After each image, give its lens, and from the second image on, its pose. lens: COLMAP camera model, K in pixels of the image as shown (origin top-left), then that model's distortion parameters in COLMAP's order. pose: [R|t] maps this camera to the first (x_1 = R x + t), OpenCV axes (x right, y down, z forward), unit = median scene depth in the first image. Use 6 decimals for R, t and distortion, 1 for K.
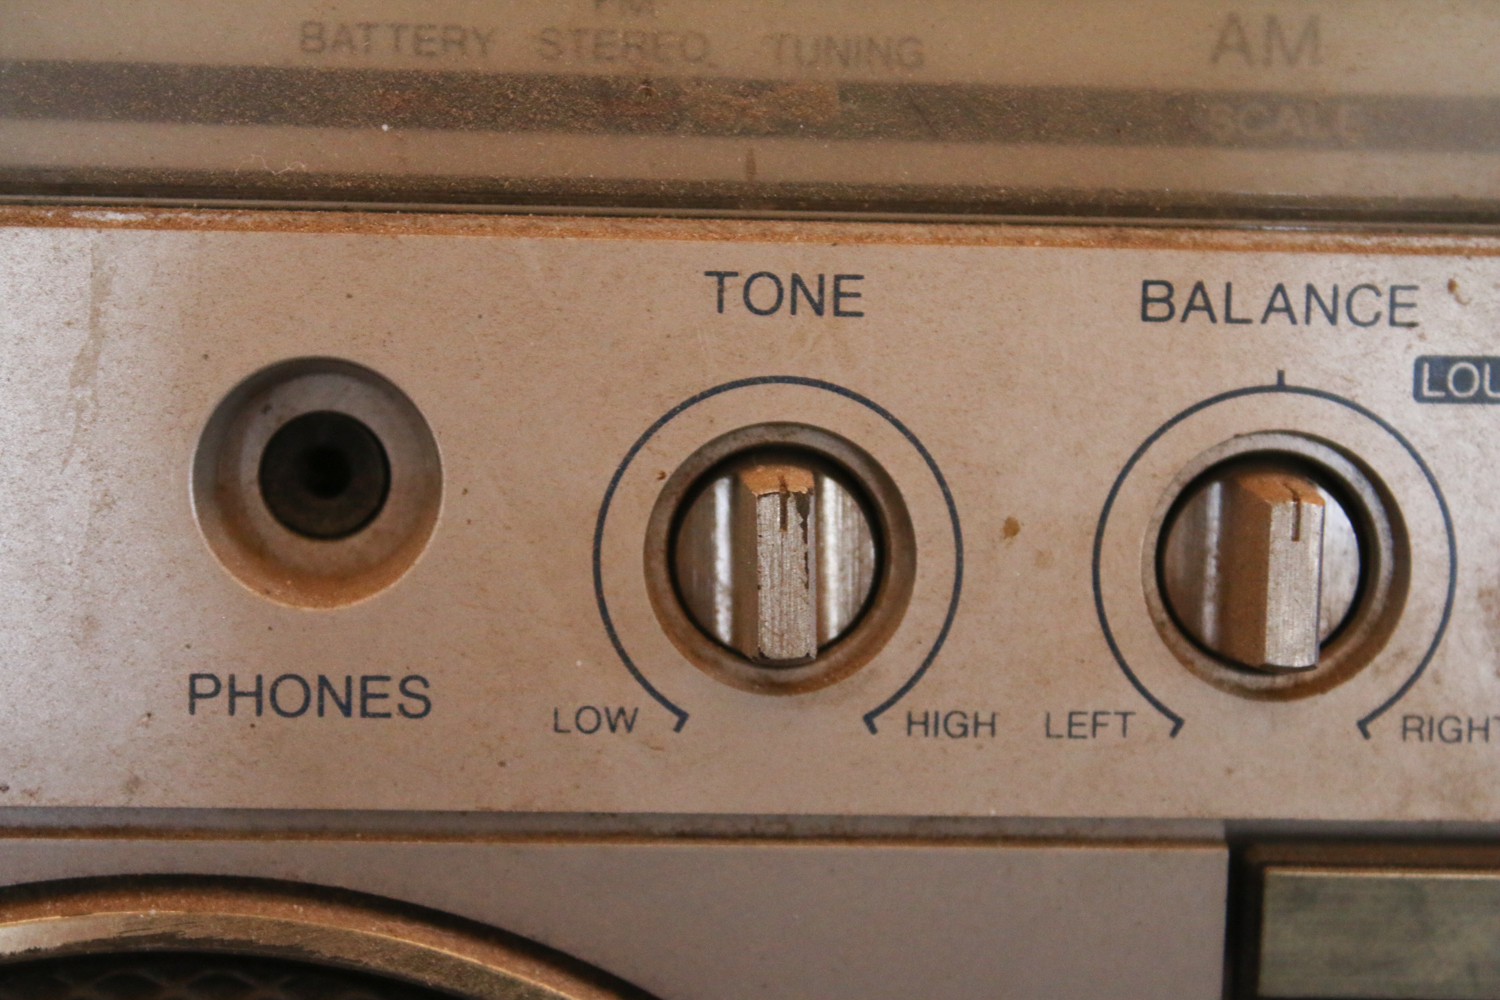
lens RADIAL K [[4798.9, 0, 731.9], [0, 4798.9, 623.5], [0, 0, 1]] dist [0.054913, 0.000000]
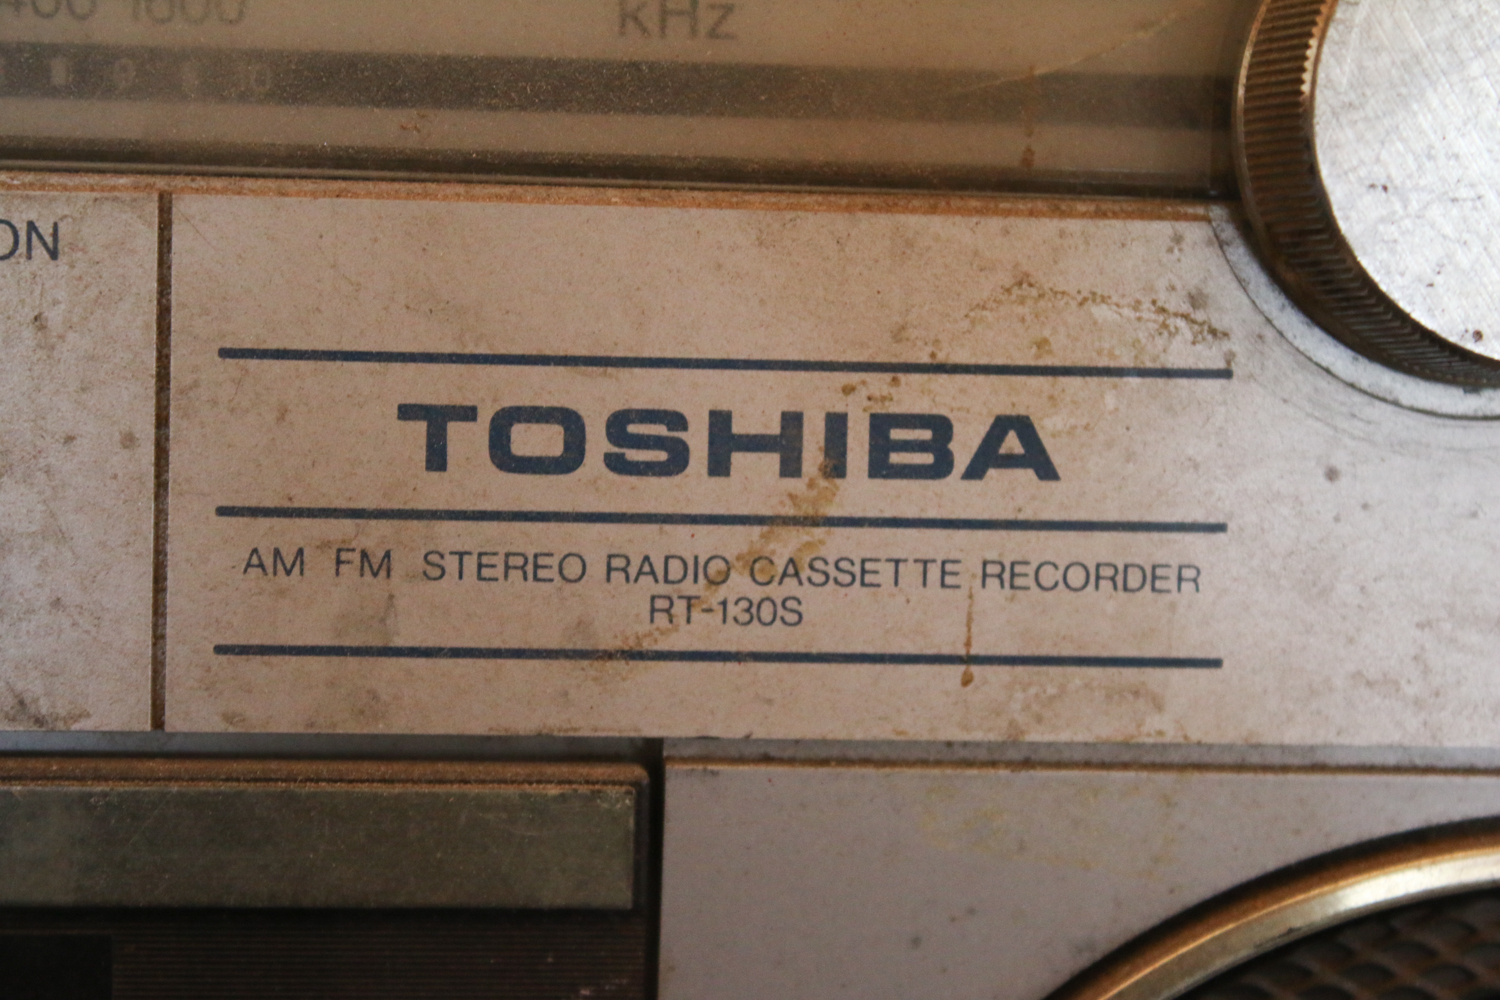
lens RADIAL K [[4418.8, 0, 753.6], [0, 4418.8, 496.7], [0, 0, 1]] dist [0.094279, 0.000000]
pose [[0.999980, 0.005832, 0.002425, 0.623844], [-0.005796, 0.999875, -0.014735, 0.007185], [-0.002510, 0.014720, 0.999889, 0.067167]]
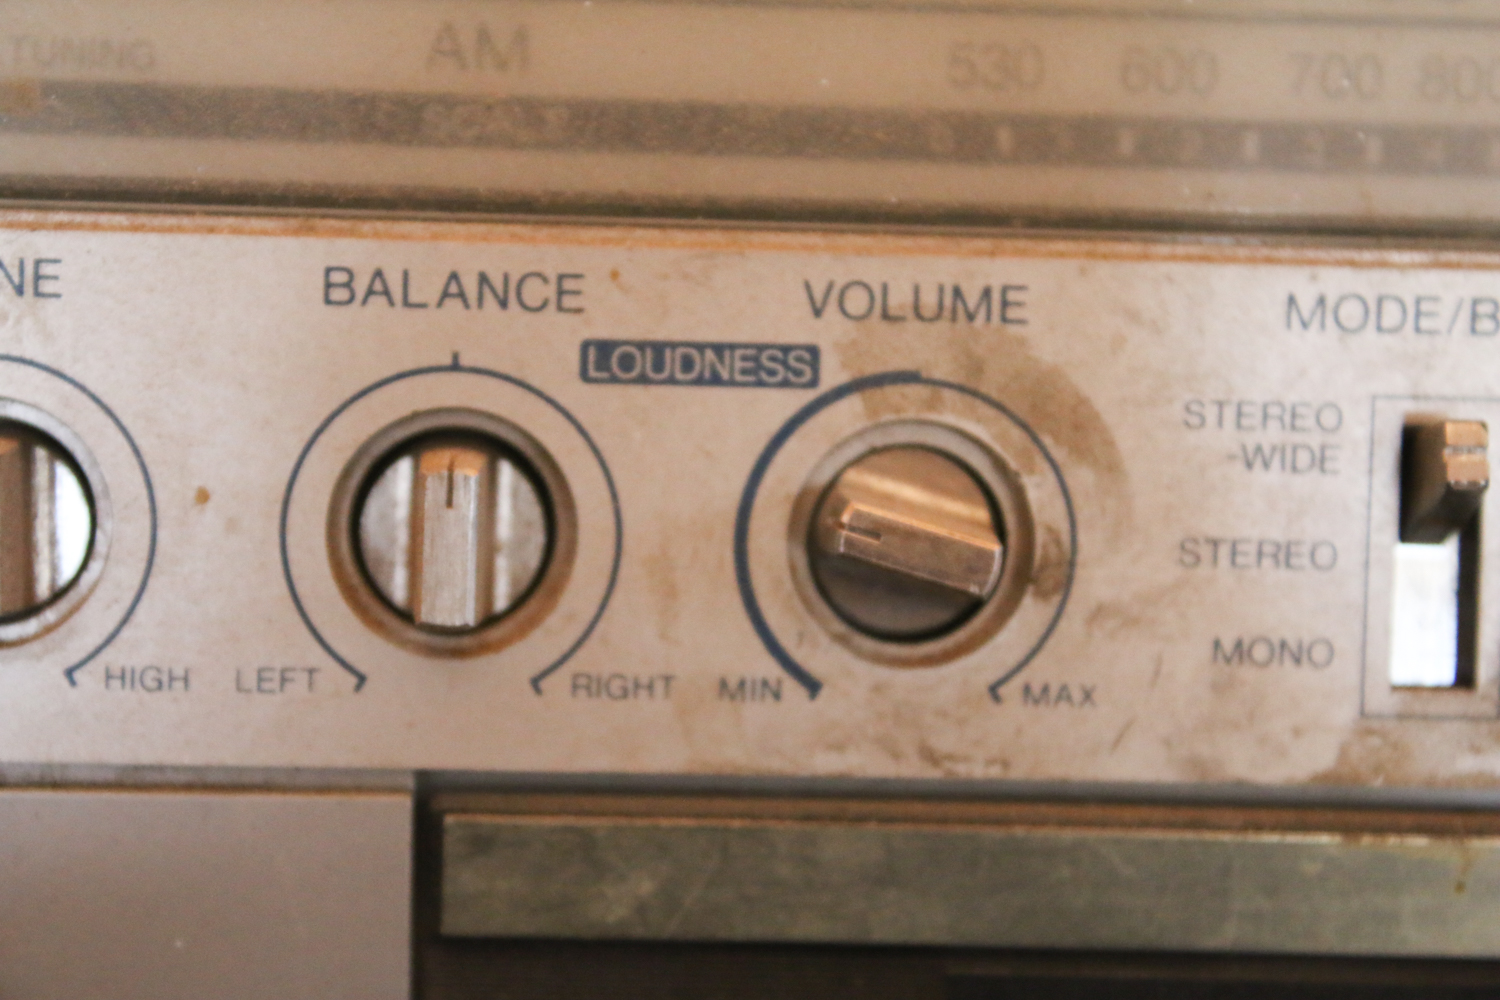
lens RADIAL K [[4418.8, 0, 747.7], [0, 4418.8, 508.7], [0, 0, 1]] dist [0.094279, 0.000000]
pose [[0.999968, 0.007959, -0.000673, 0.179740], [-0.007972, 0.999747, -0.021045, 0.002754], [0.000505, 0.021049, 0.999778, 0.010591]]
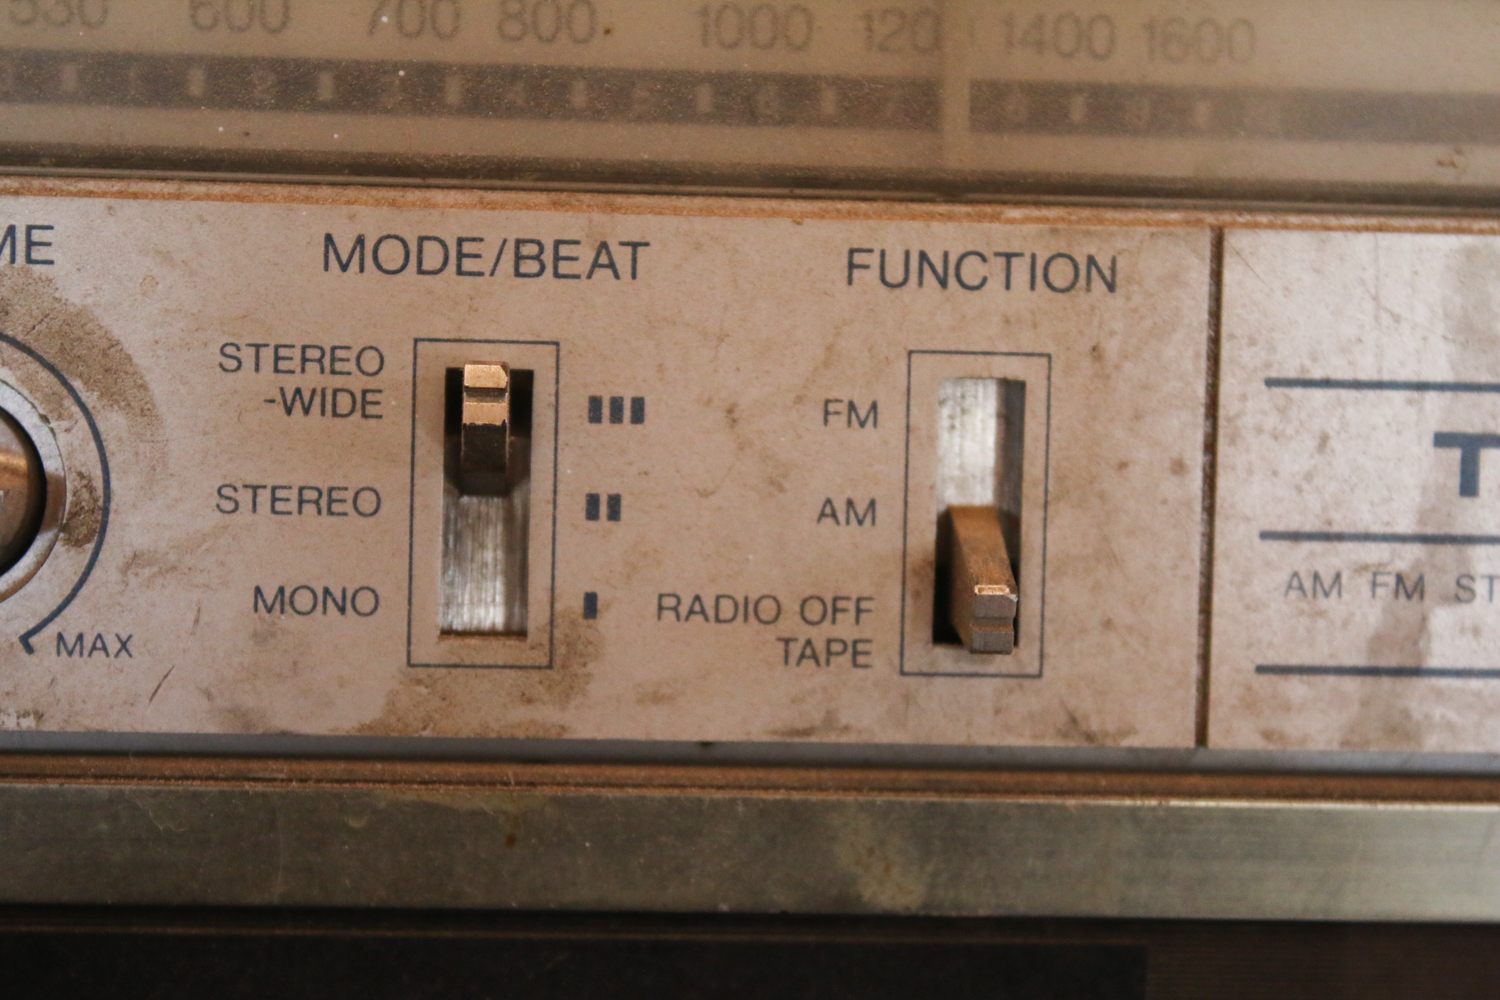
lens RADIAL K [[4418.8, 0, 740.1], [0, 4418.8, 490.8], [0, 0, 1]] dist [0.094279, 0.000000]
pose [[0.999911, 0.008045, -0.010666, 0.402606], [-0.008233, 0.999809, -0.017745, 0.005441], [0.010522, 0.017832, 0.999786, 0.034162]]
